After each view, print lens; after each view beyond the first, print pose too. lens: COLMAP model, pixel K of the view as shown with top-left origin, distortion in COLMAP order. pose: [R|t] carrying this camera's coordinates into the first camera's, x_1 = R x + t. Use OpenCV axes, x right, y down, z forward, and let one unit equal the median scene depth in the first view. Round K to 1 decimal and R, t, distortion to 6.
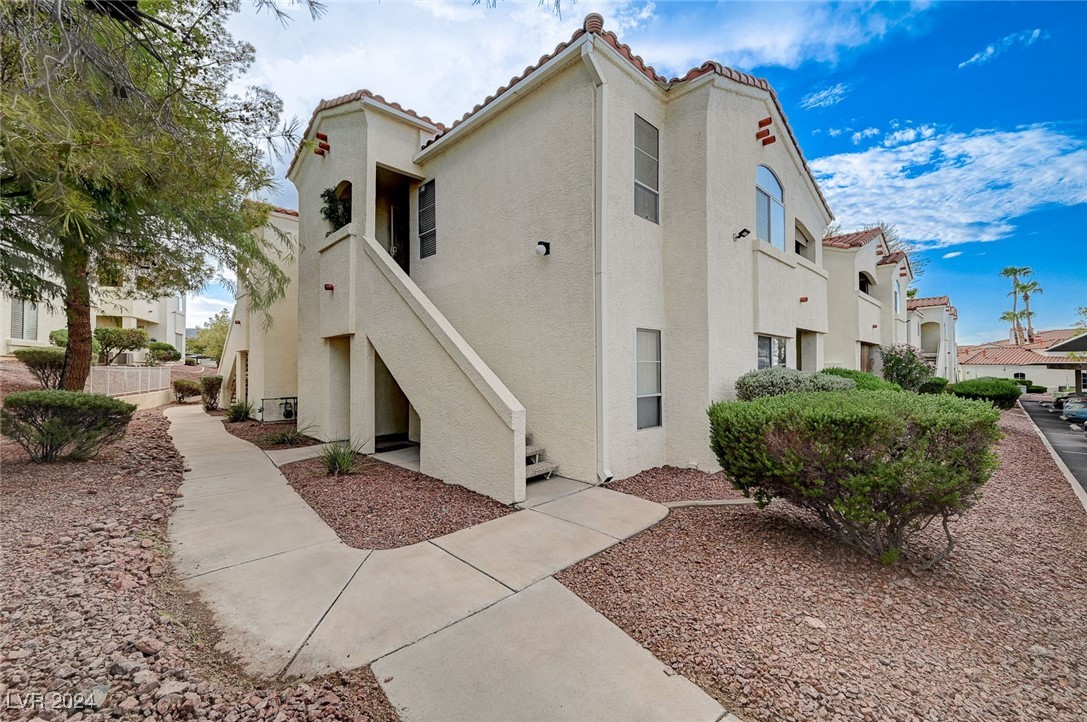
lens RADIAL K [[441.4, 0, 543.5], [0, 441.4, 361.0], [0, 0, 1]] dist [0.012670, -0.000045]
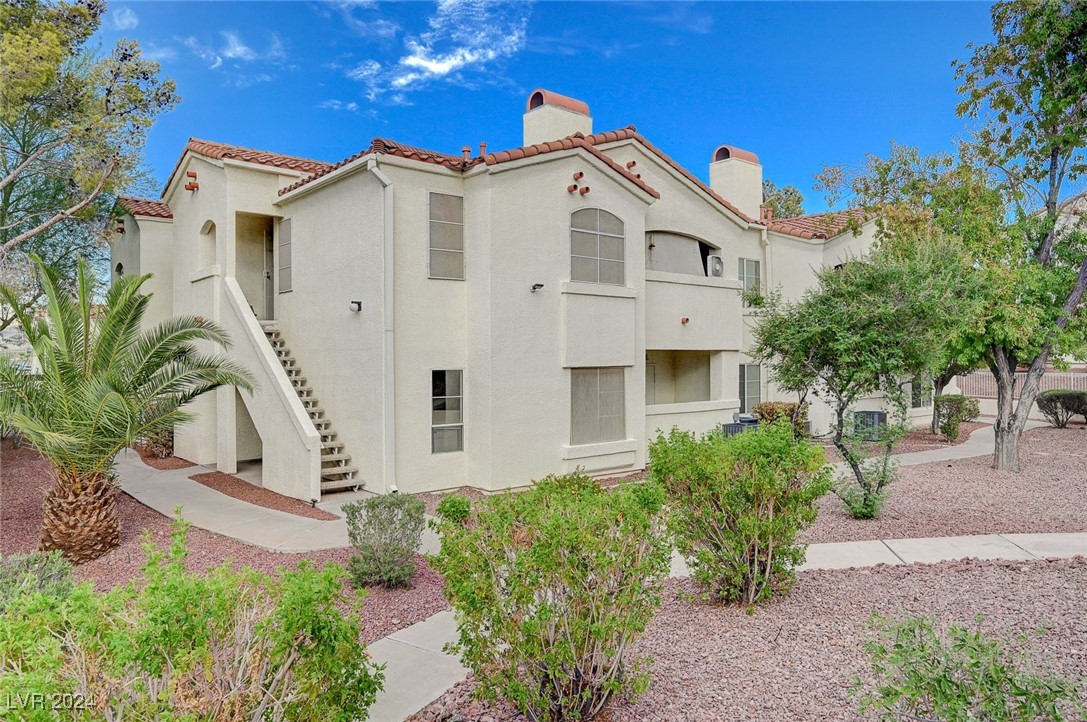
lens RADIAL K [[737.8, 0, 543.5], [0, 737.8, 361.0], [0, 0, 1]] dist [-0.004285, -0.001018]
pose [[0.997864, -0.005319, -0.065107, 0.530542], [0.006615, 0.999784, 0.019712, -0.112187], [0.064989, -0.020101, 0.997684, -0.830389]]
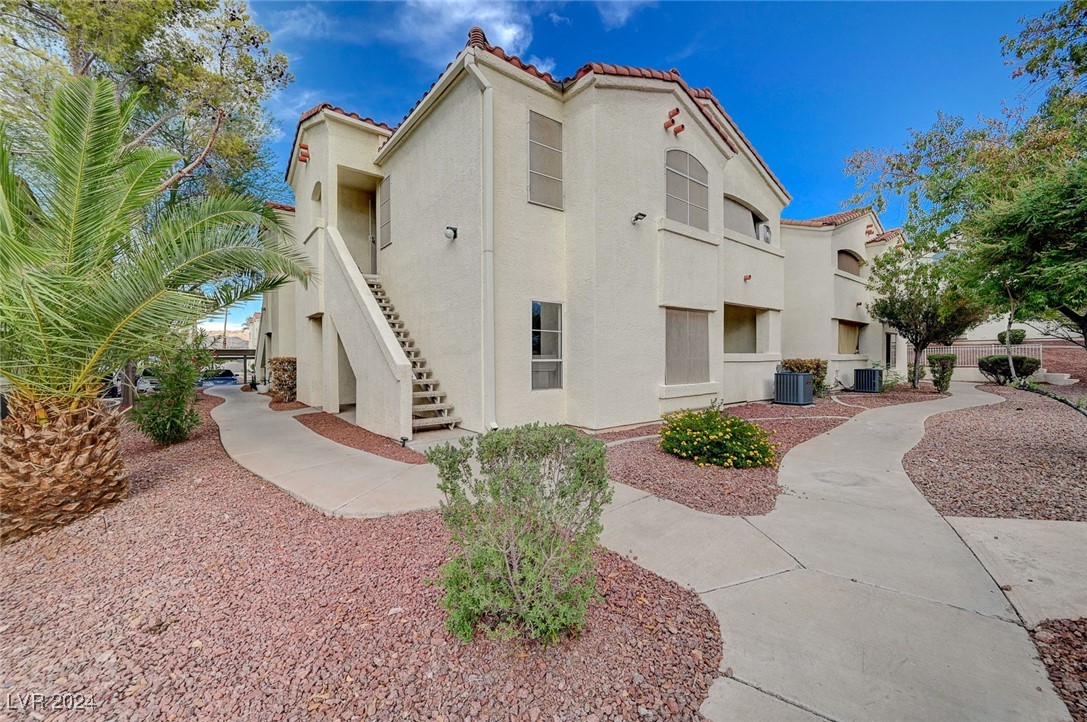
lens RADIAL K [[424.3, 0, 543.5], [0, 424.3, 361.0], [0, 0, 1]] dist [-0.000918, -0.000049]
pose [[0.995523, -0.005829, -0.094337, 0.278327], [0.007935, 0.999727, 0.021970, 0.047953], [0.094184, -0.022621, 0.995298, -0.079353]]
